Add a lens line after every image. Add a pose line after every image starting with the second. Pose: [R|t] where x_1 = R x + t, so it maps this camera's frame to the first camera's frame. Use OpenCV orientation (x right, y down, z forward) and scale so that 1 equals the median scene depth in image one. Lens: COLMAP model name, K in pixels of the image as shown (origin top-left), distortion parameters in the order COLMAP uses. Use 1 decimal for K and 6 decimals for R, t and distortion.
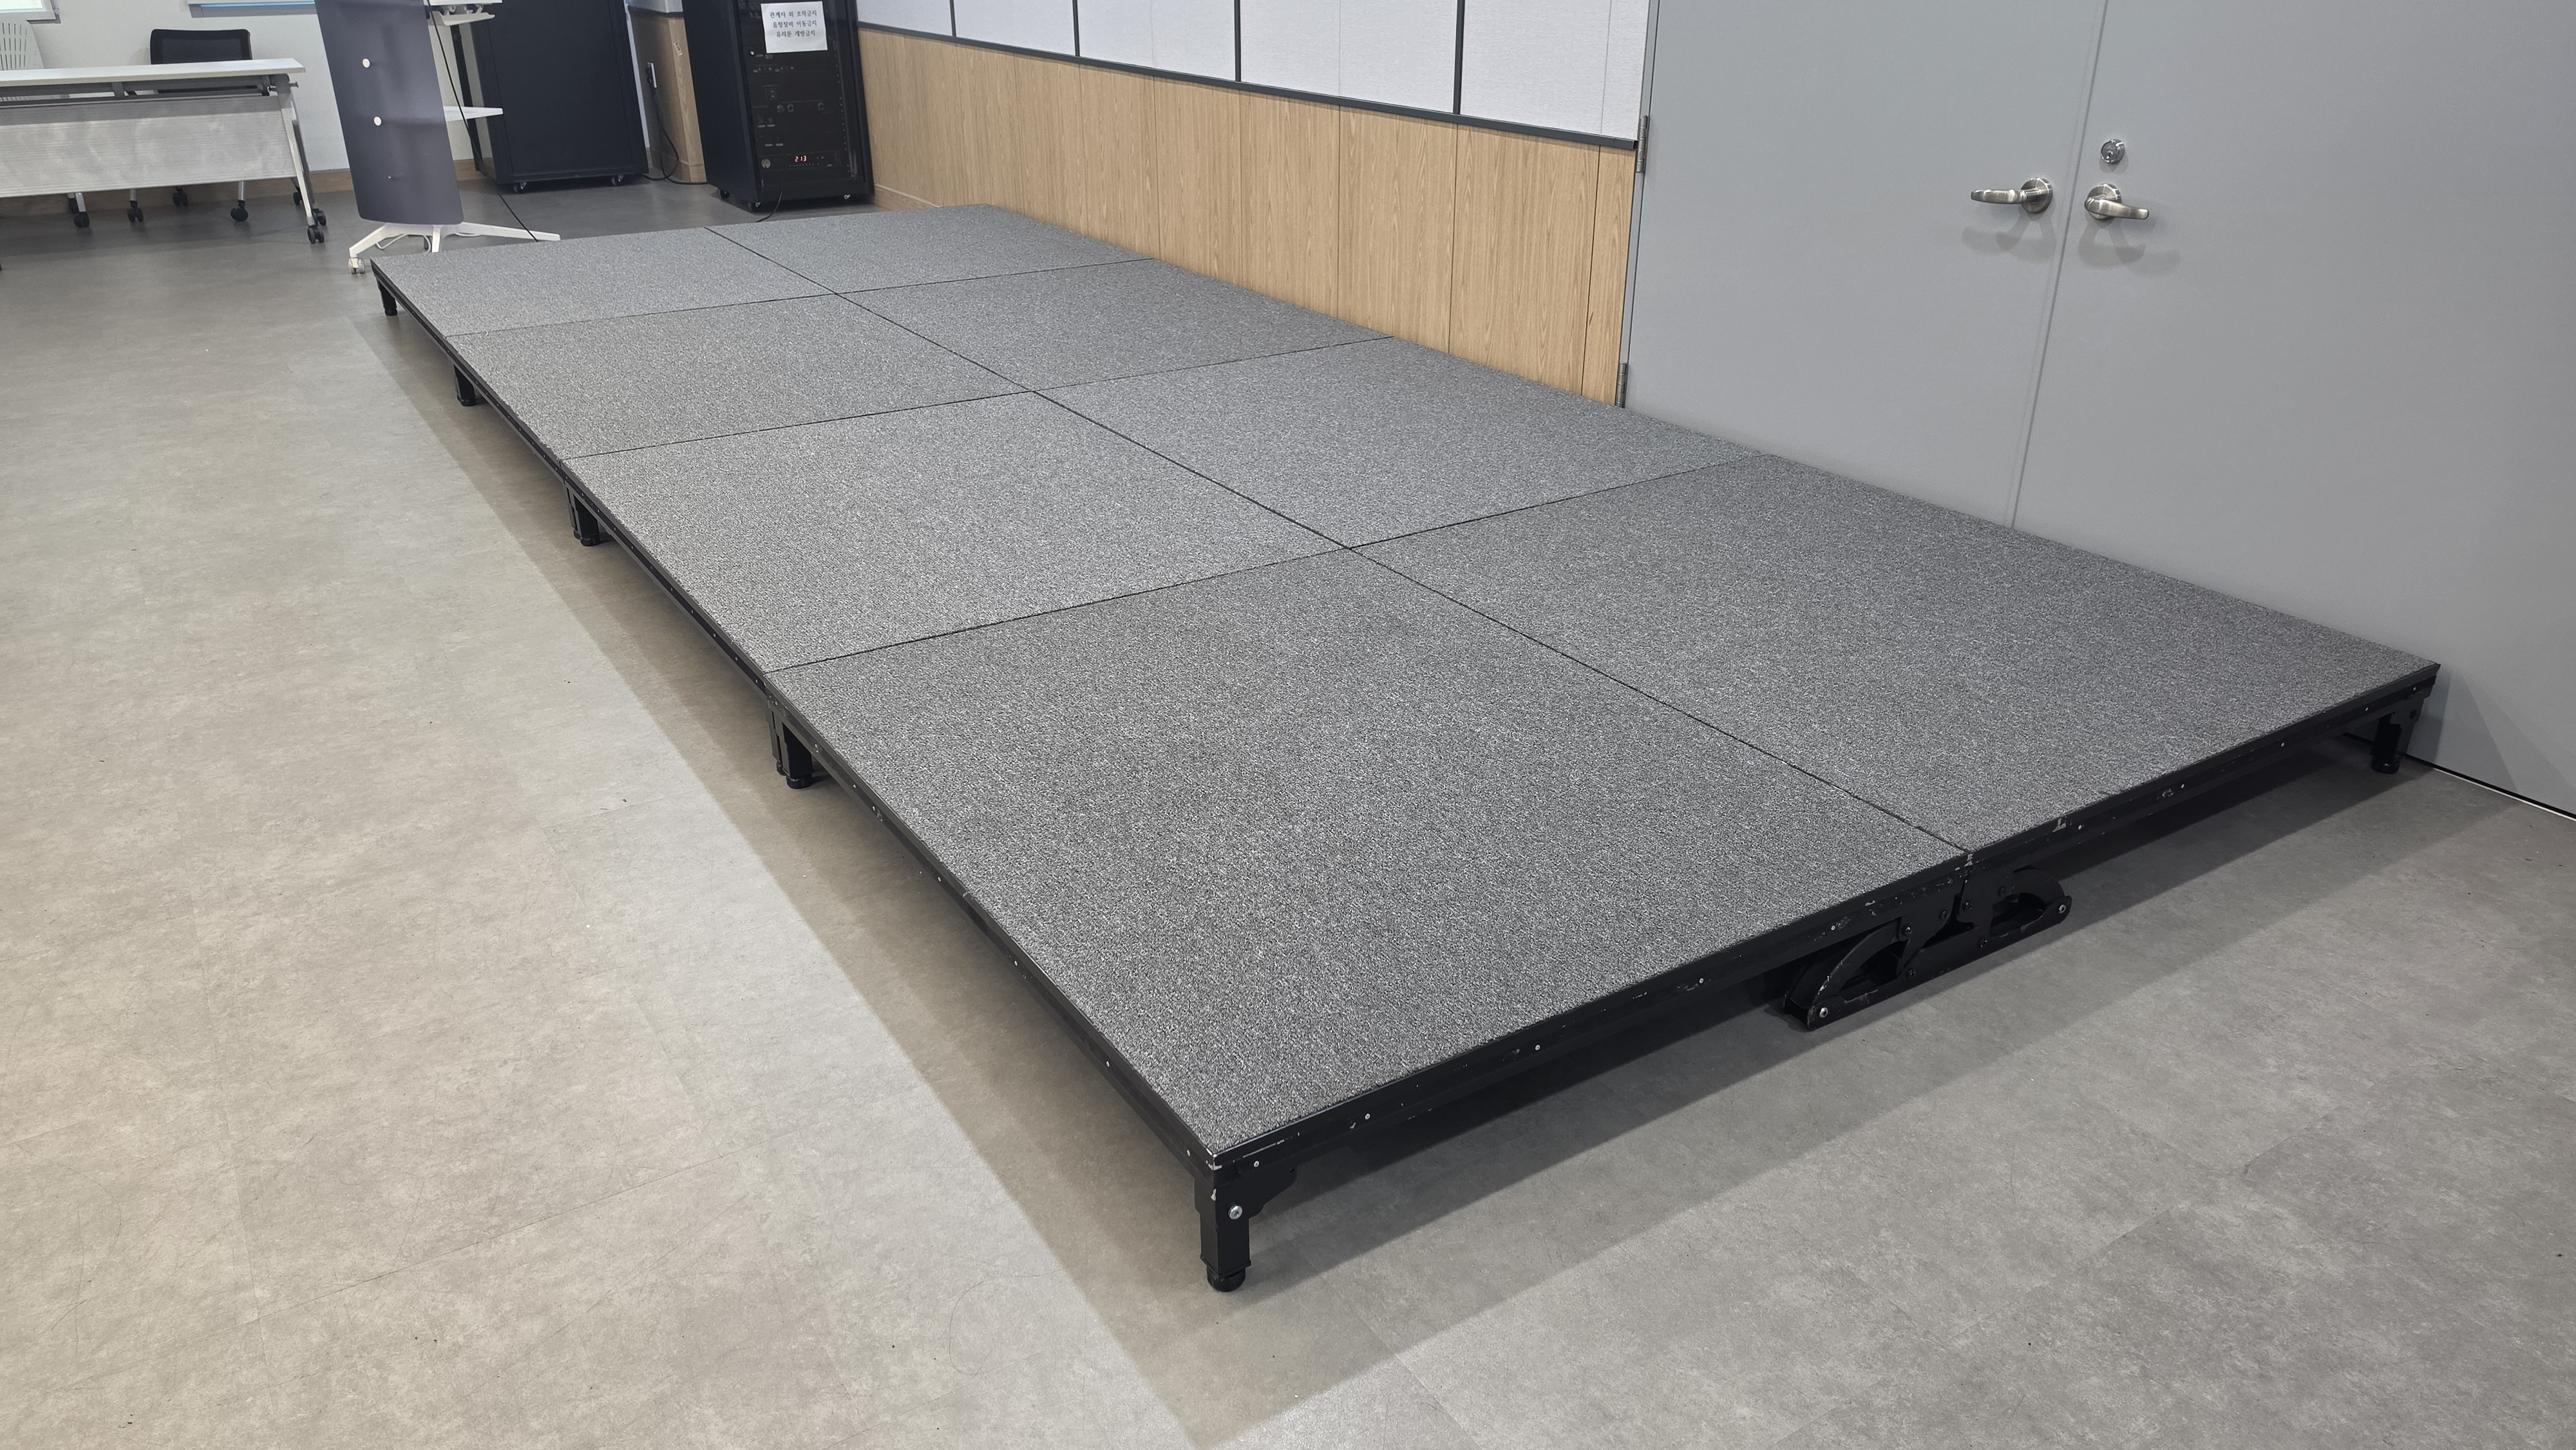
lens RADIAL K [[1787.4, 0, 1275.9], [0, 1787.4, 706.5], [0, 0, 1]] dist [0.093557, -0.118932]
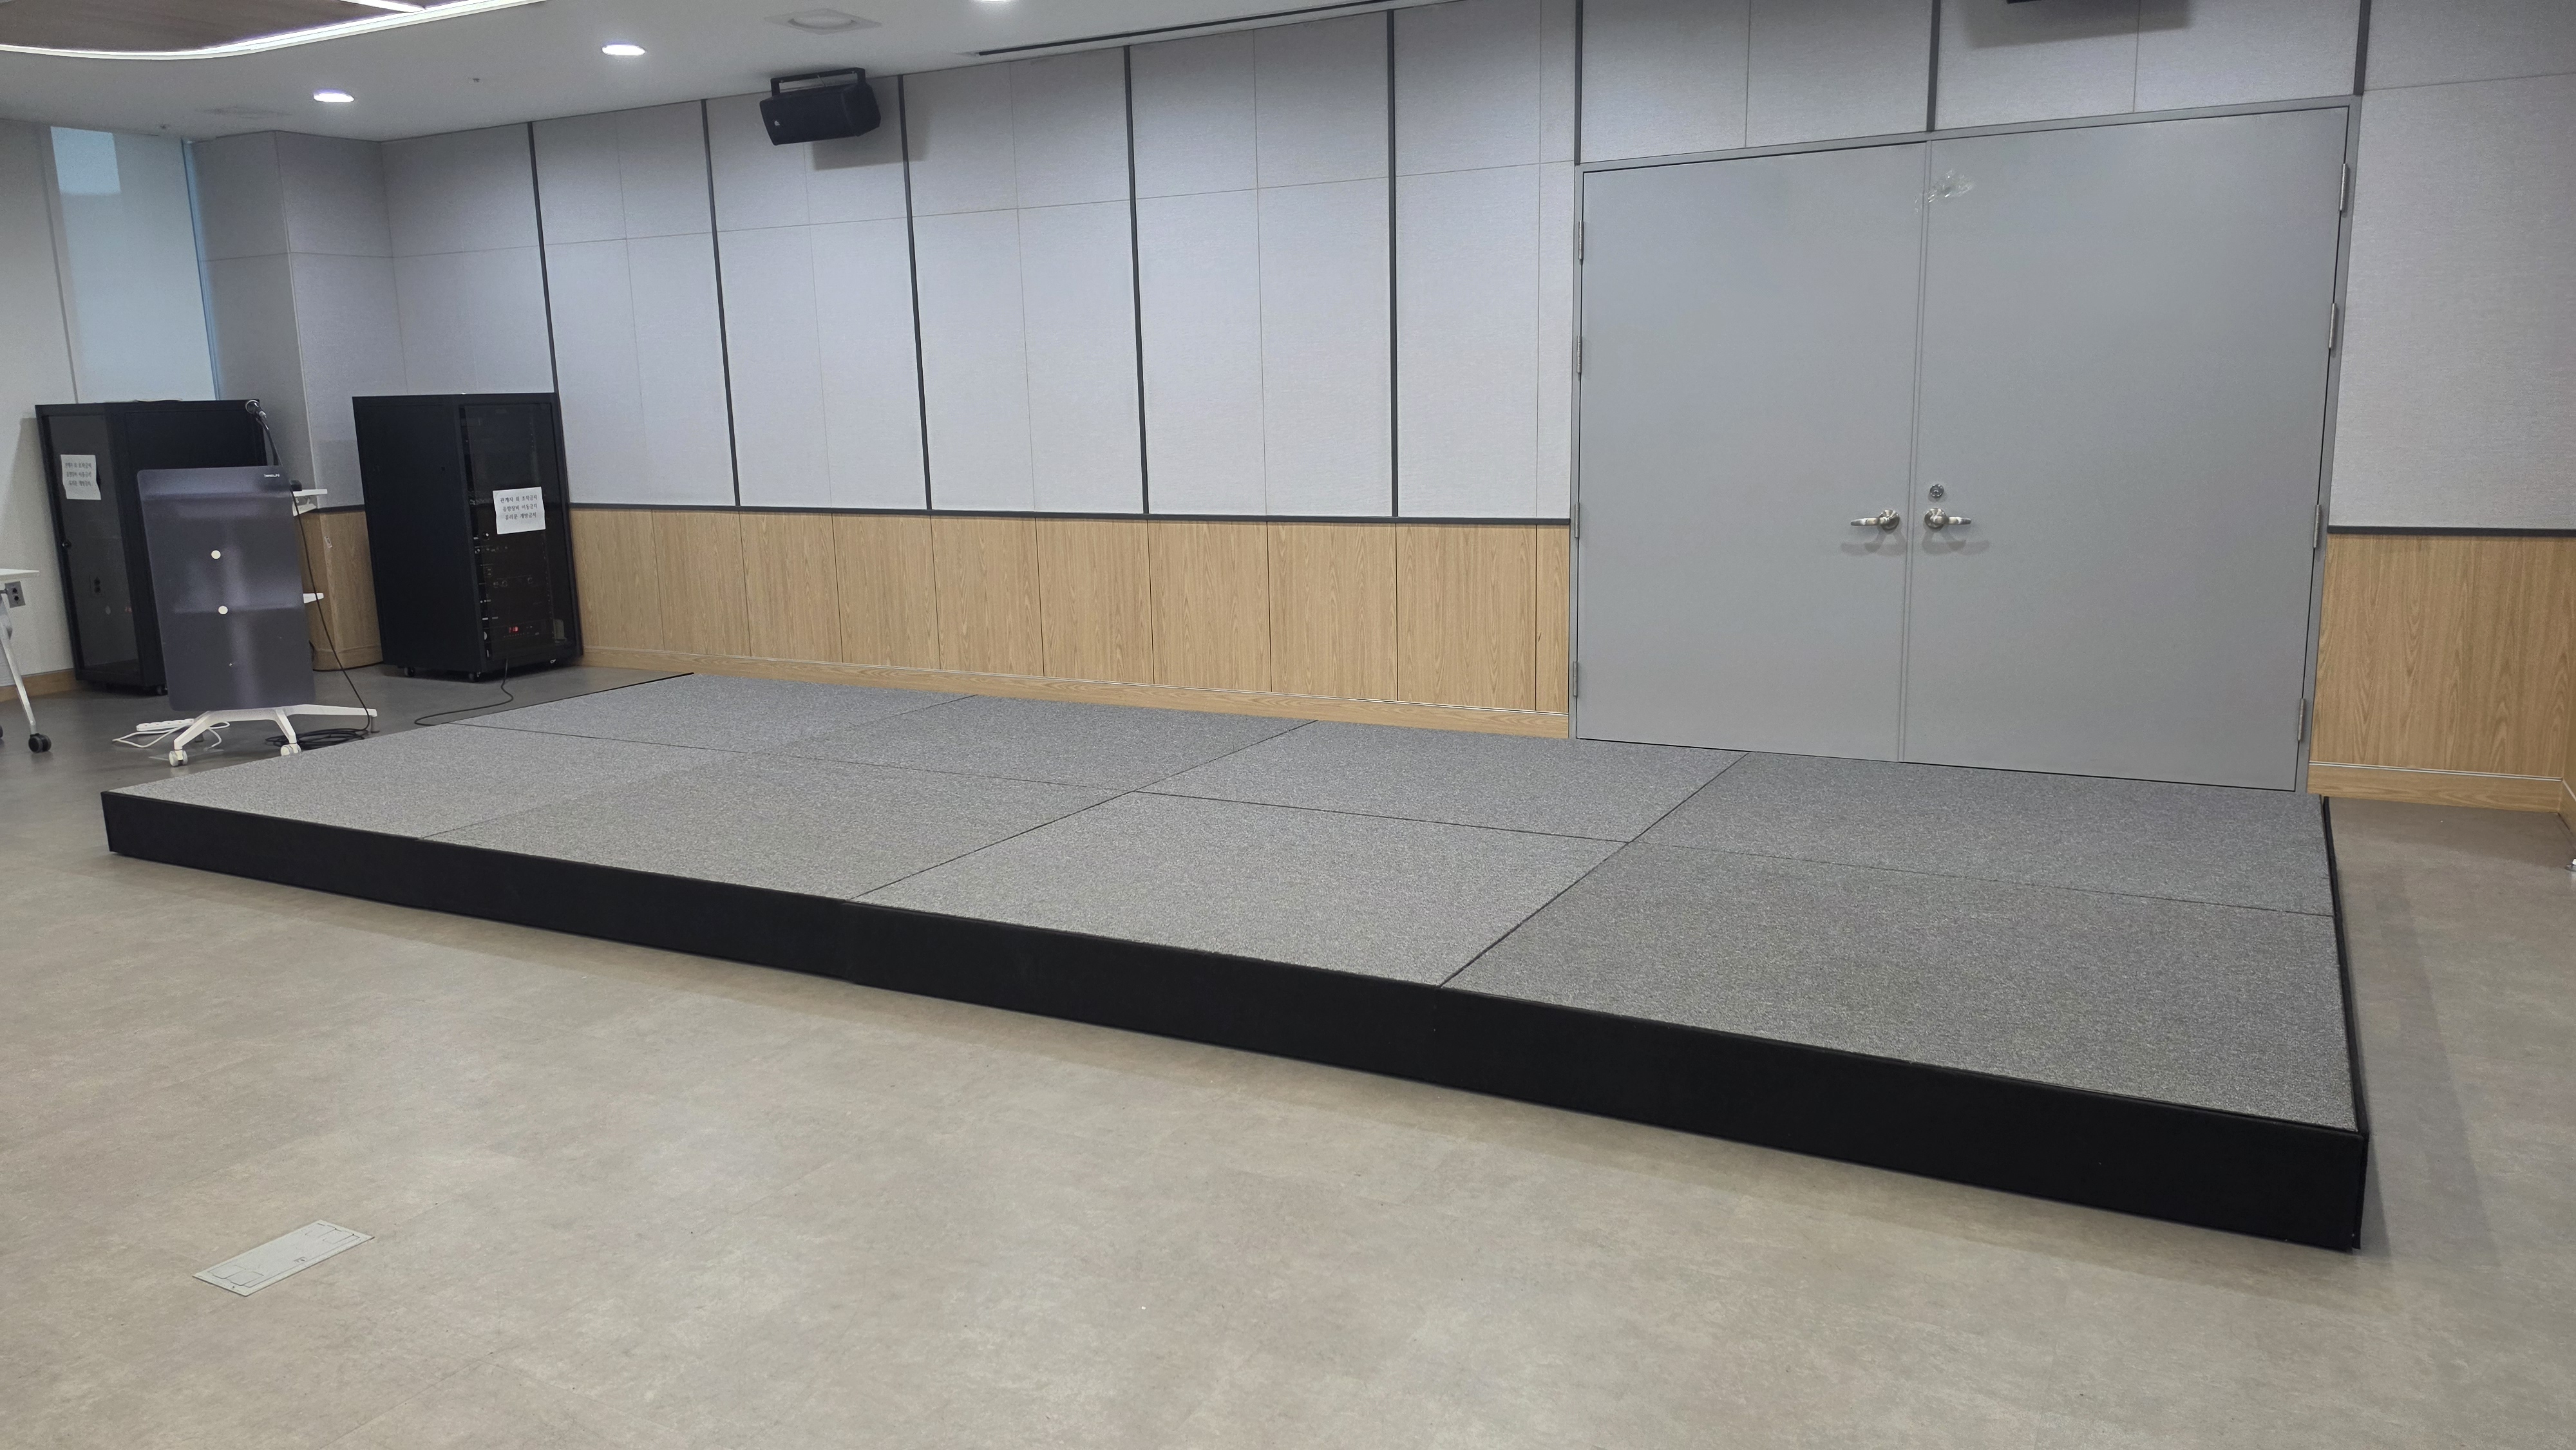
lens RADIAL K [[1787.4, 0, 1275.2], [0, 1787.4, 724.9], [0, 0, 1]] dist [0.093557, -0.118932]
pose [[0.873636, -0.106969, 0.474677, -0.581539], [0.219030, 0.957566, -0.187332, 0.063436], [-0.434496, 0.267629, 0.859993, -0.113060]]
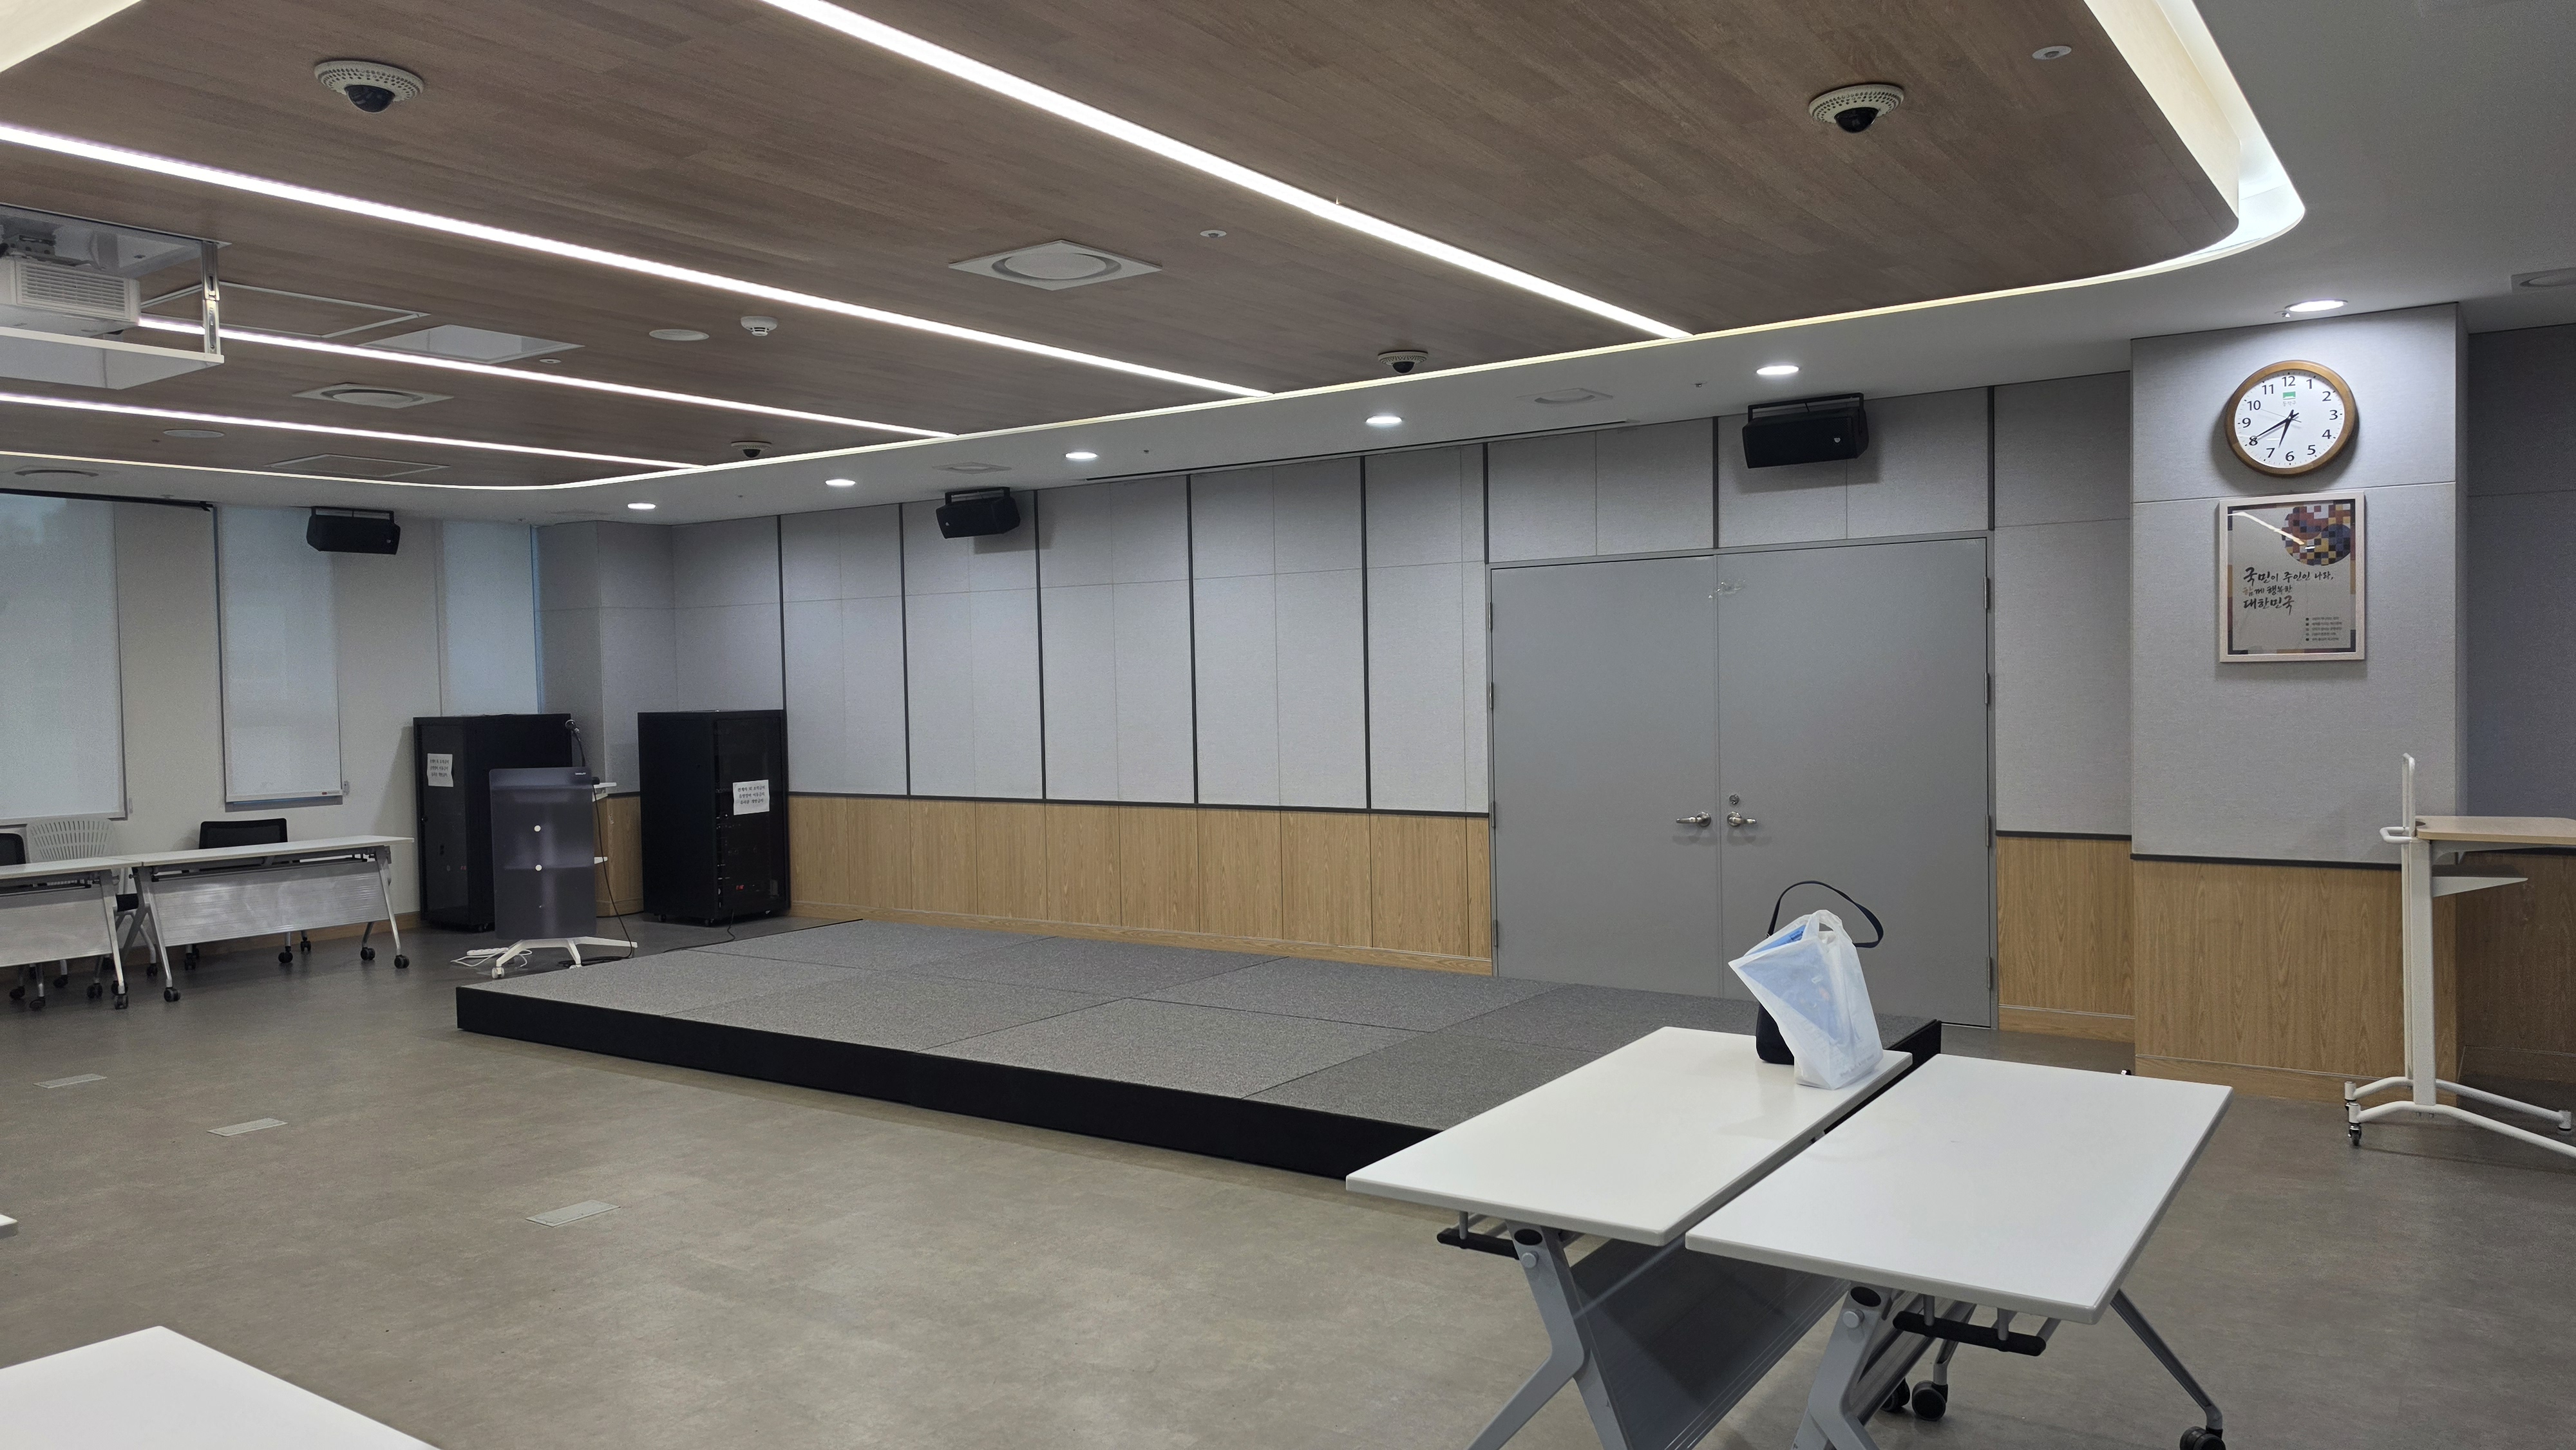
lens RADIAL K [[1787.4, 0, 1284.4], [0, 1787.4, 720.5], [0, 0, 1]] dist [0.093557, -0.118932]
pose [[0.924084, -0.024150, 0.381425, -0.610164], [0.172069, 0.917422, -0.358788, 0.217186], [-0.341263, 0.397182, 0.851931, -0.539935]]
